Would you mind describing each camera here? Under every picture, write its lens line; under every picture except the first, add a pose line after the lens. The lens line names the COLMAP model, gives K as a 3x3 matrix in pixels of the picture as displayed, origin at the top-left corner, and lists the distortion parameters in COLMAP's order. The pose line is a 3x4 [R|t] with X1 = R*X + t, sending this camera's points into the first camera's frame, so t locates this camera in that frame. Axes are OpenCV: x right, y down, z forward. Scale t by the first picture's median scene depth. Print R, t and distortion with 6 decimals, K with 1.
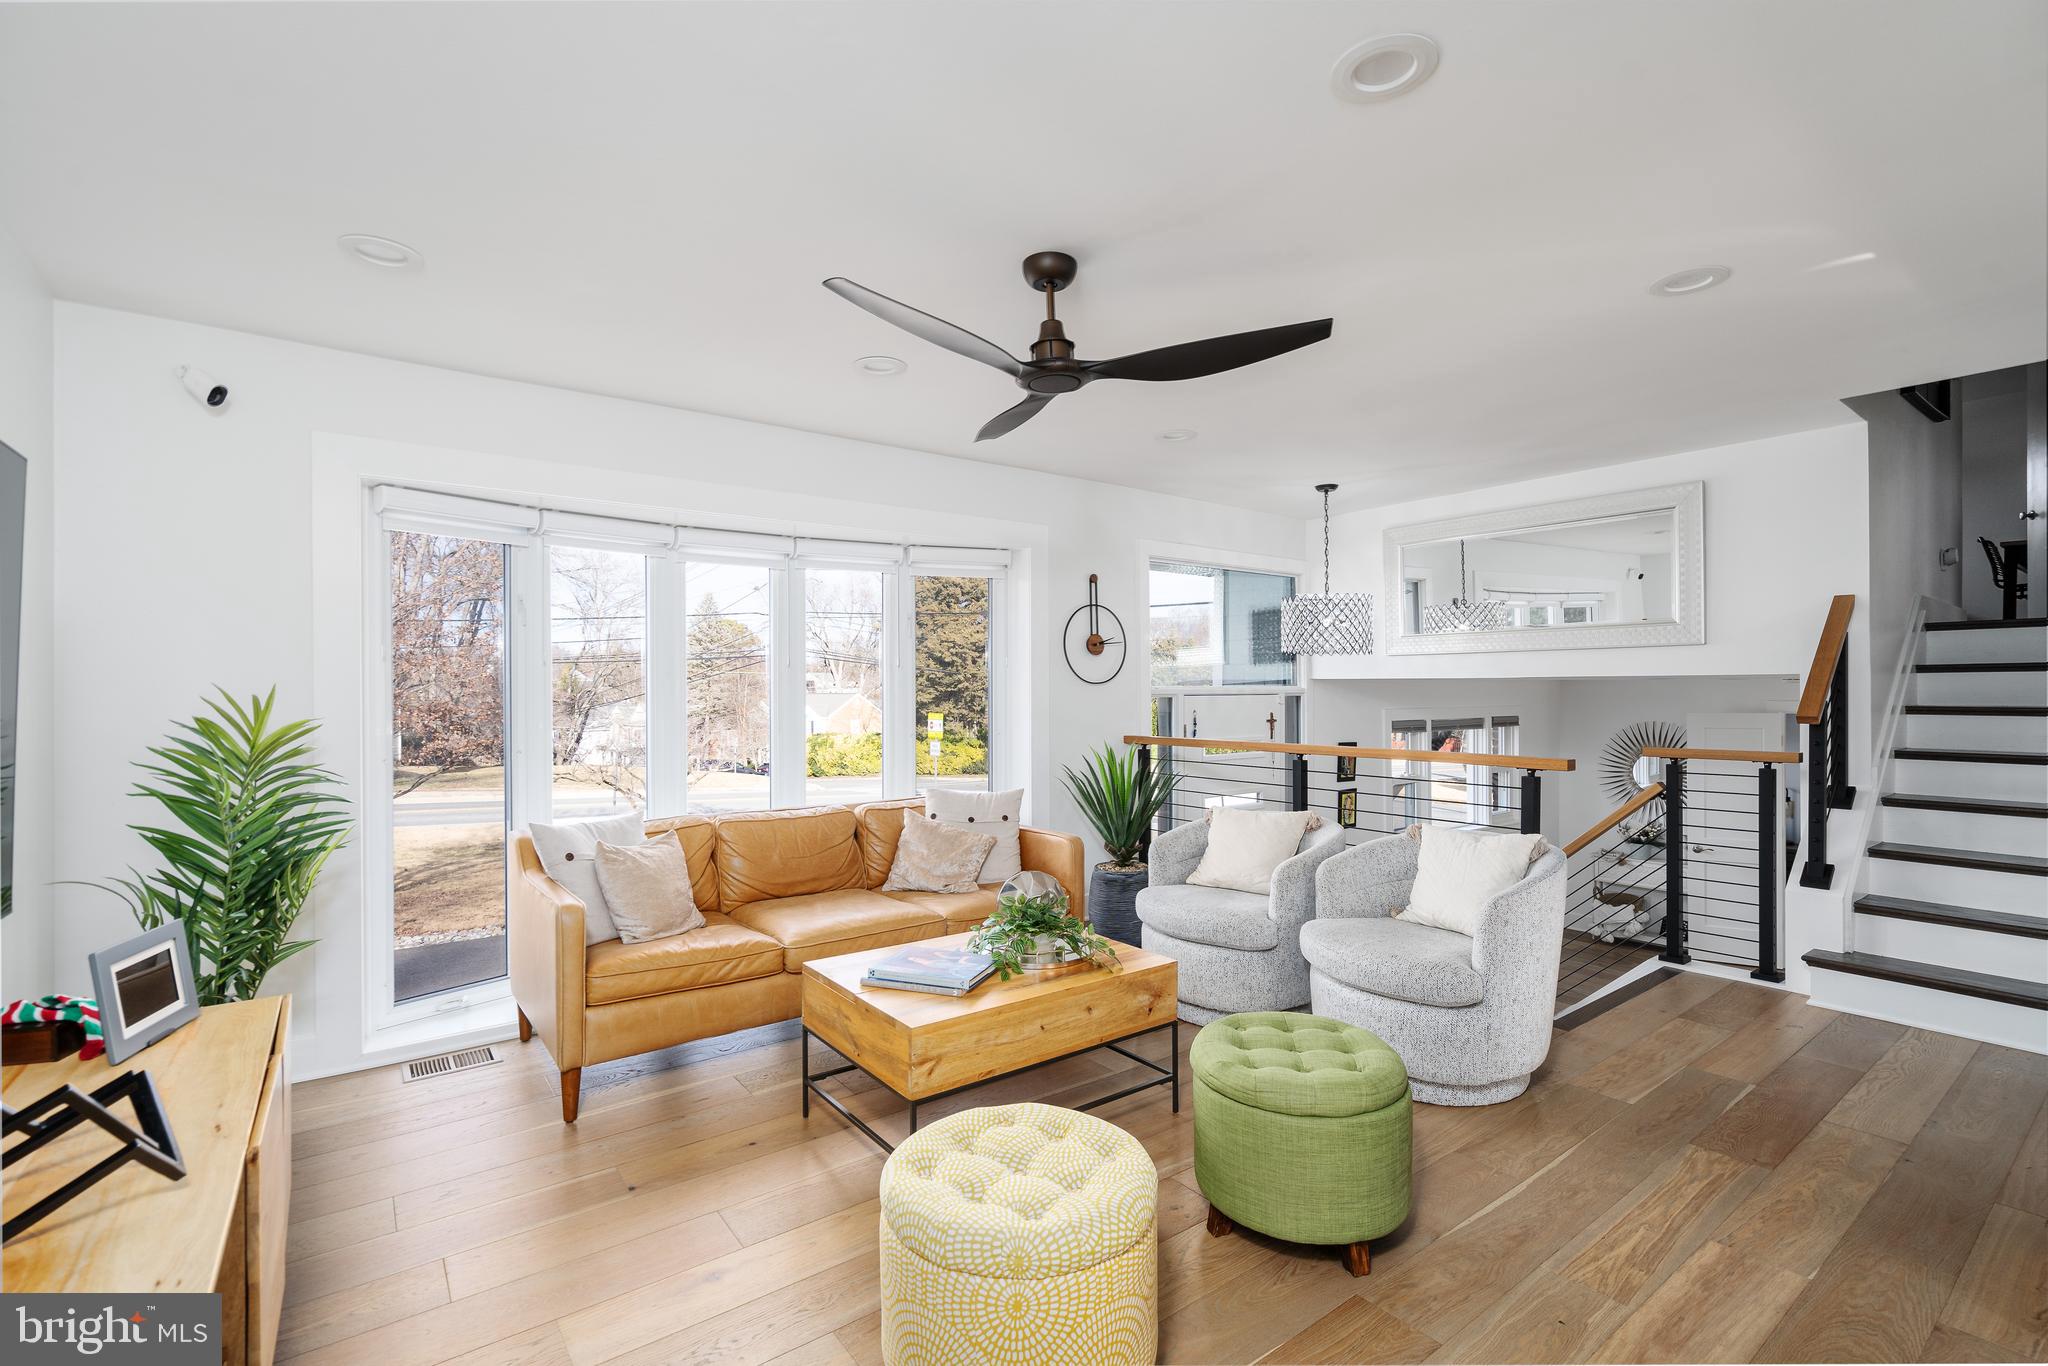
lens RADIAL K [[927.8, 0, 1023.9], [0, 927.8, 690.1], [0, 0, 1]] dist [-0.001670, -0.000186]
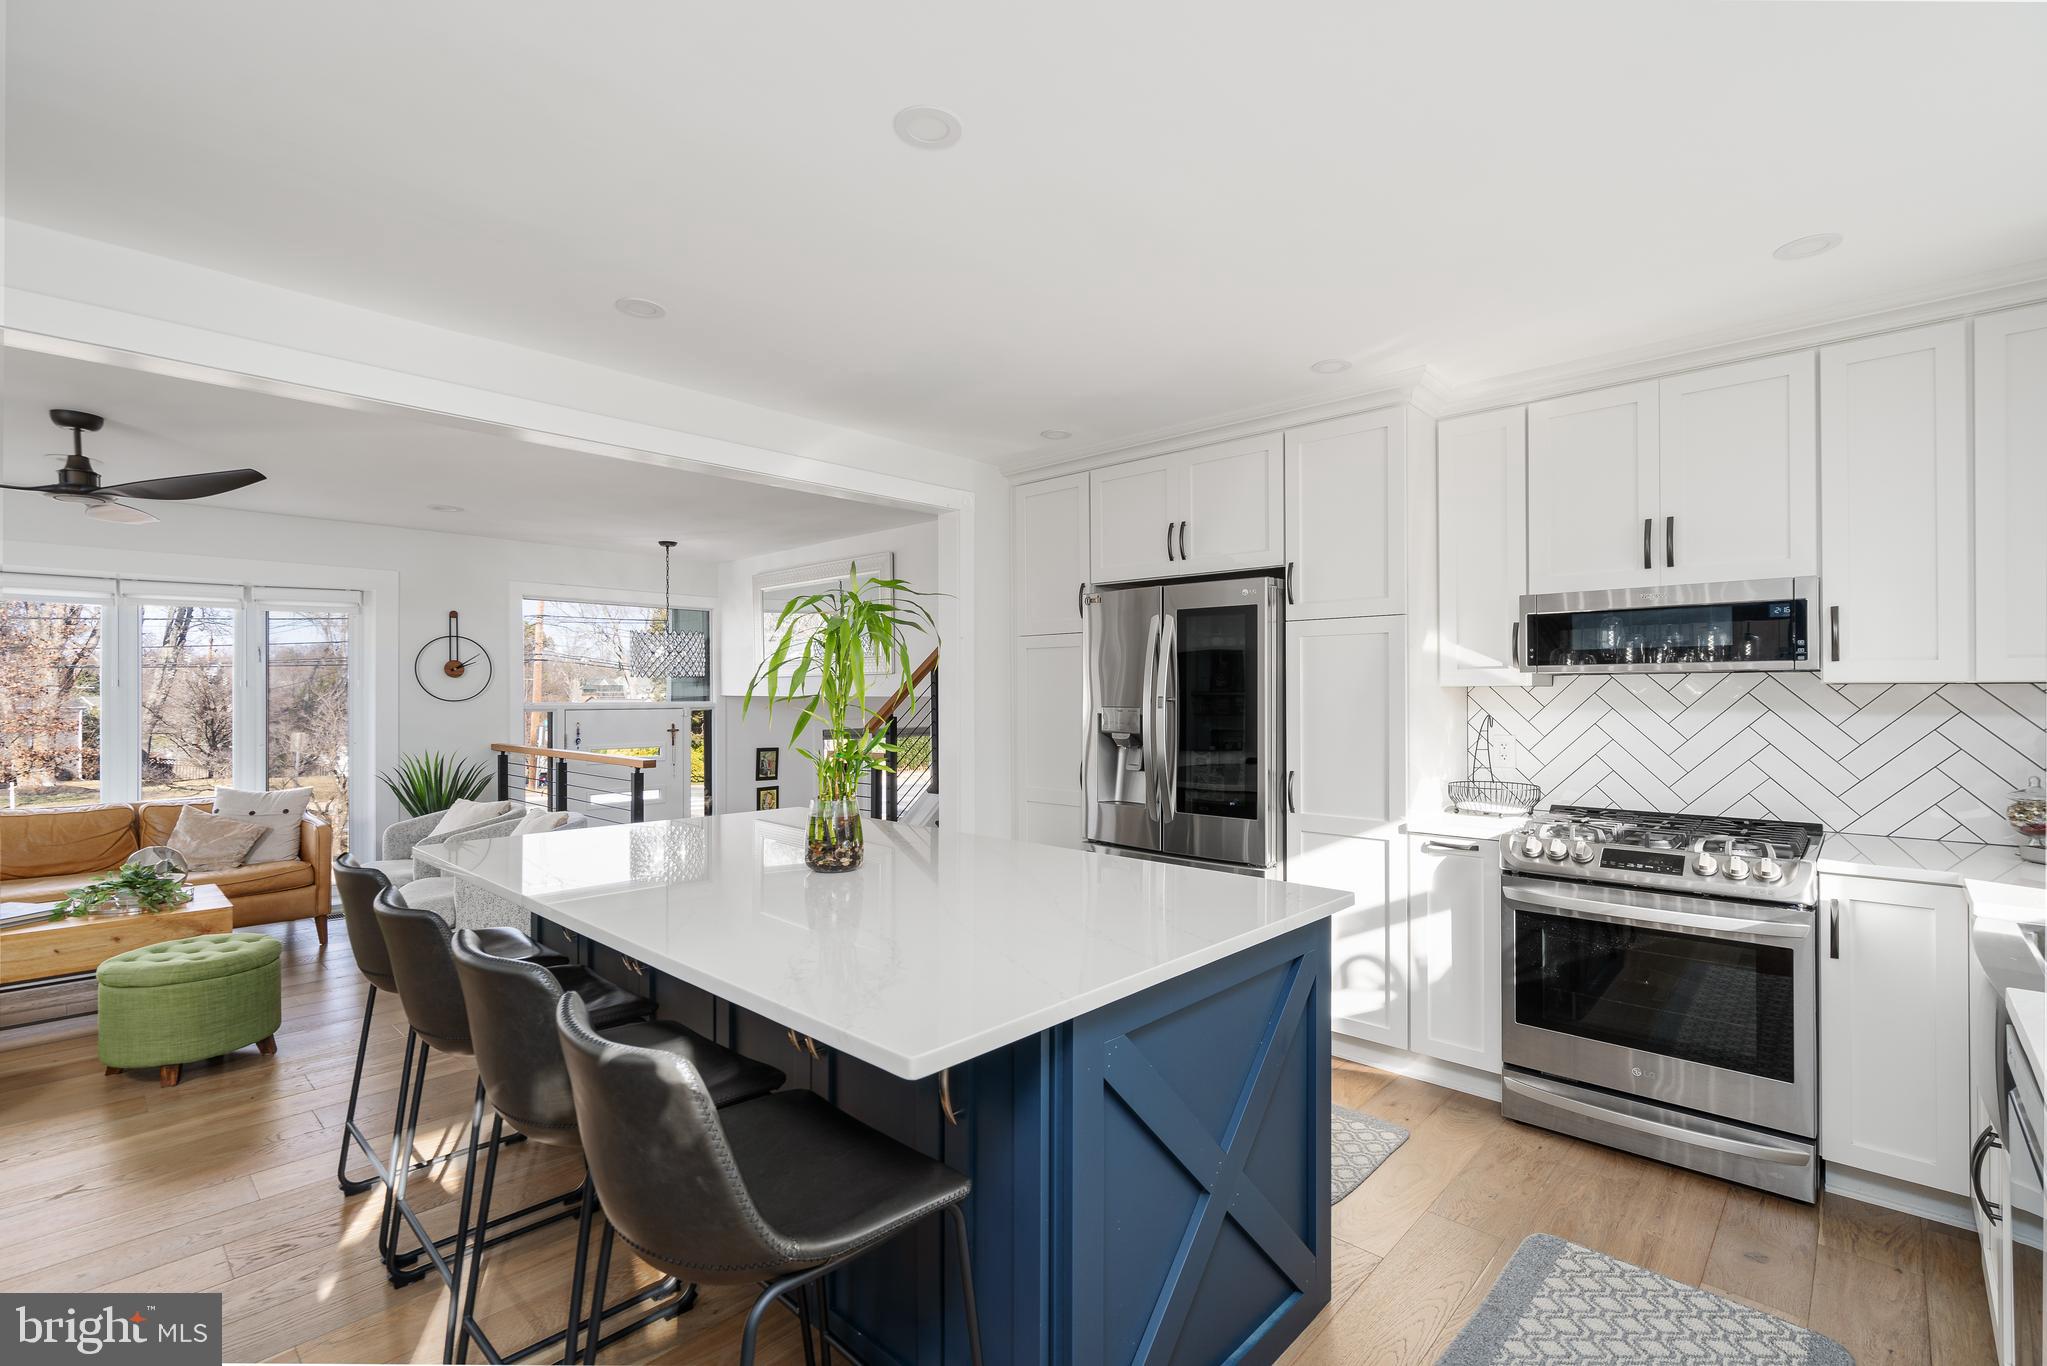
lens RADIAL K [[927.3, 0, 1023.4], [0, 927.3, 690.0], [0, 0, 1]] dist [-0.001670, -0.000186]
pose [[0.984825, 0.002904, 0.173526, 0.916505], [-0.001759, 0.999976, -0.006753, -0.022069], [-0.173541, 0.006346, 0.984806, -0.487936]]
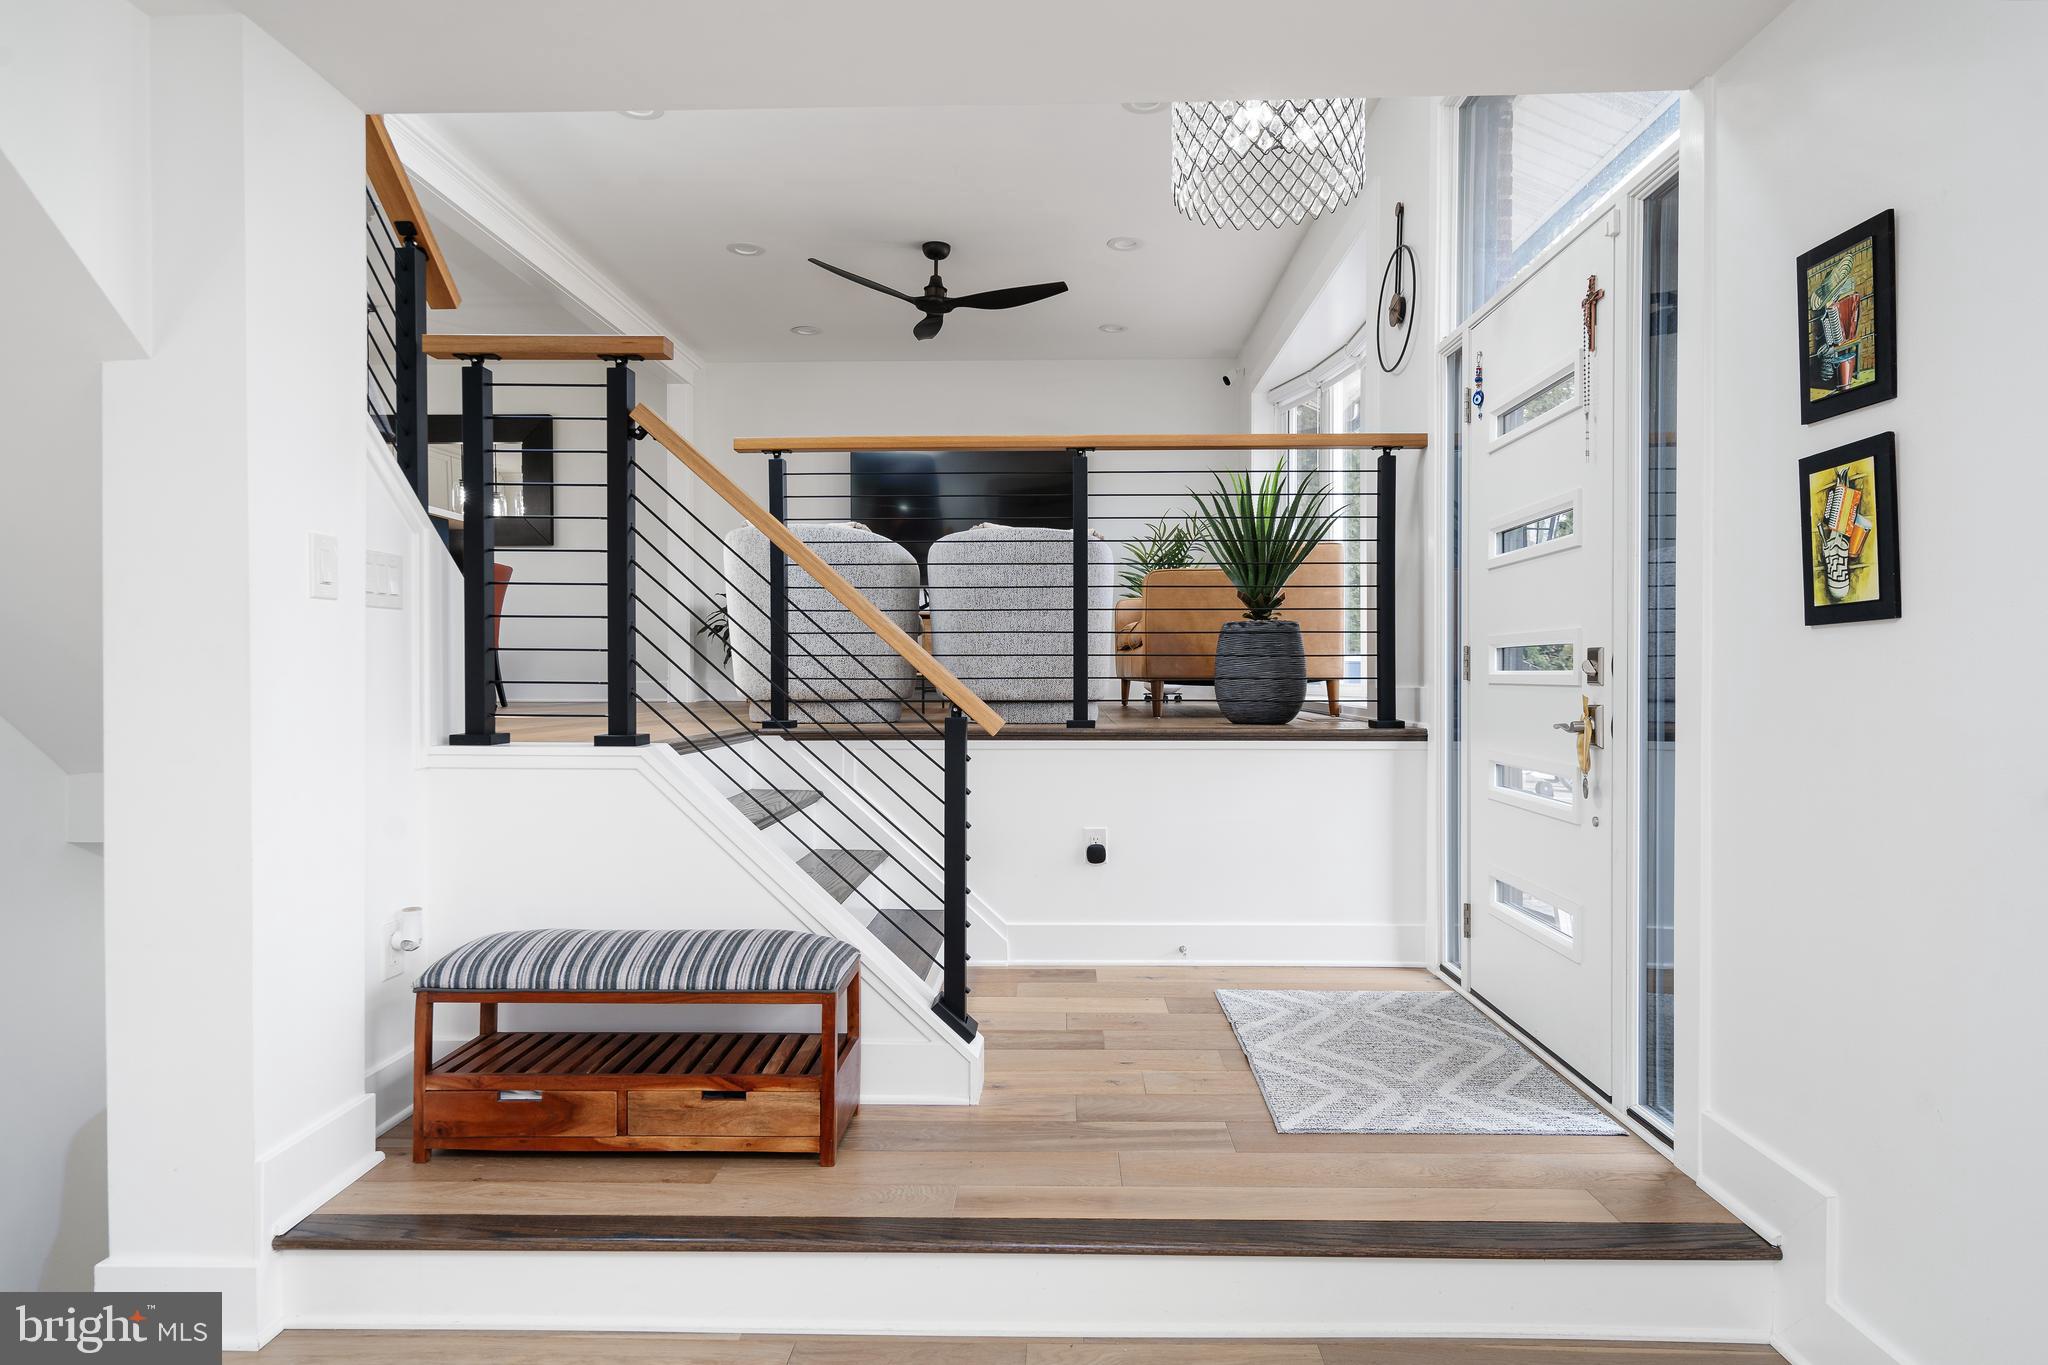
lens RADIAL K [[1158.4, 0, 1017.6], [0, 1158.4, 678.3], [0, 0, 1]] dist [0.010395, 0.001454]
pose [[-0.632507, 0.005925, -0.774532, 1.355425], [0.006561, 0.999976, 0.002292, 0.315418], [0.774527, -0.003632, -0.632530, 2.008016]]
